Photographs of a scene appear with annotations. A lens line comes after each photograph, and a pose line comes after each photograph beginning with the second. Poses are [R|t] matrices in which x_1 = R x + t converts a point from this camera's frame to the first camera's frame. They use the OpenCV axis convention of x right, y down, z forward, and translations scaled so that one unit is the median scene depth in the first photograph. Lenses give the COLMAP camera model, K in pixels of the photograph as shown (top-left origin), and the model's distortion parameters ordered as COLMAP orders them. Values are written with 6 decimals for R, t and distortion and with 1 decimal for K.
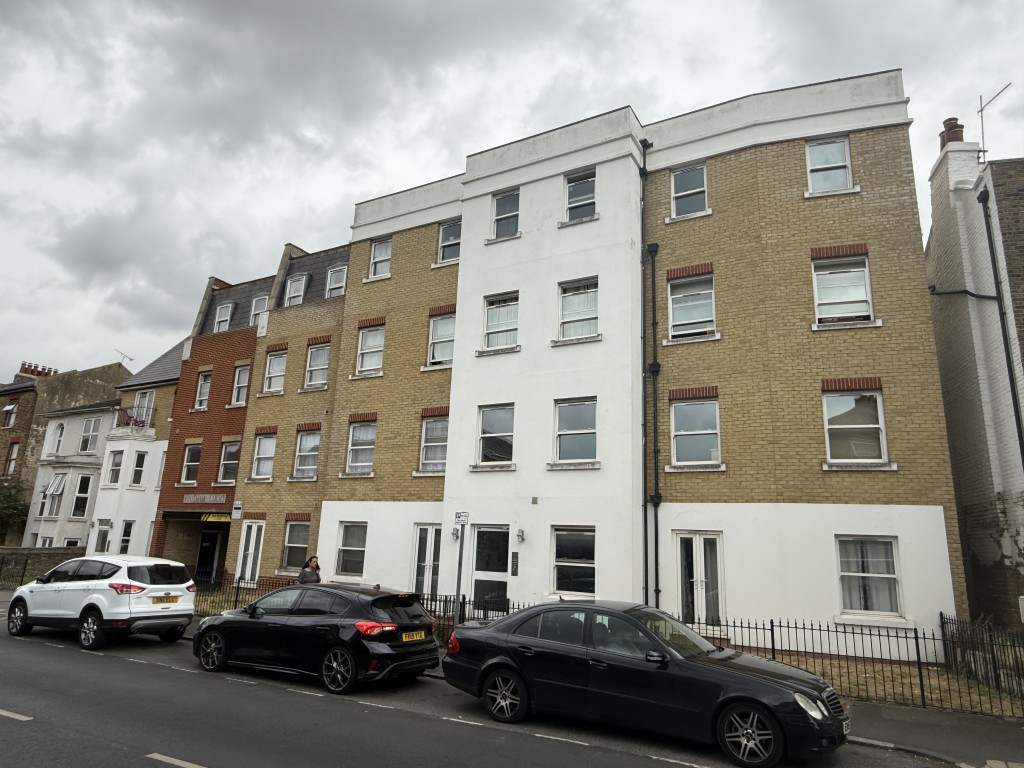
lens RADIAL K [[660.8, 0, 512.0], [0, 660.8, 384.0], [0, 0, 1]] dist [-0.009586, -0.002824]
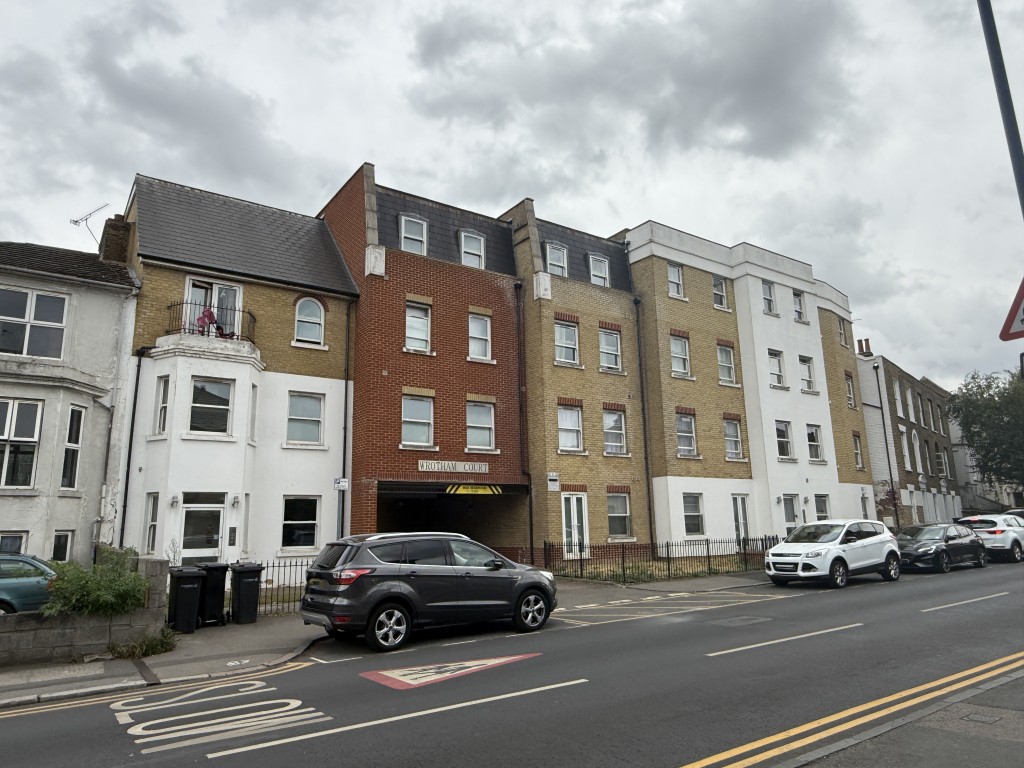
lens RADIAL K [[666.9, 0, 512.0], [0, 666.9, 384.0], [0, 0, 1]] dist [0.006530, 0.001969]
pose [[0.427866, 0.138016, 0.893243, -1.378760], [-0.184772, 0.980758, -0.063031, 0.130031], [-0.884754, -0.138077, 0.445134, 0.672968]]
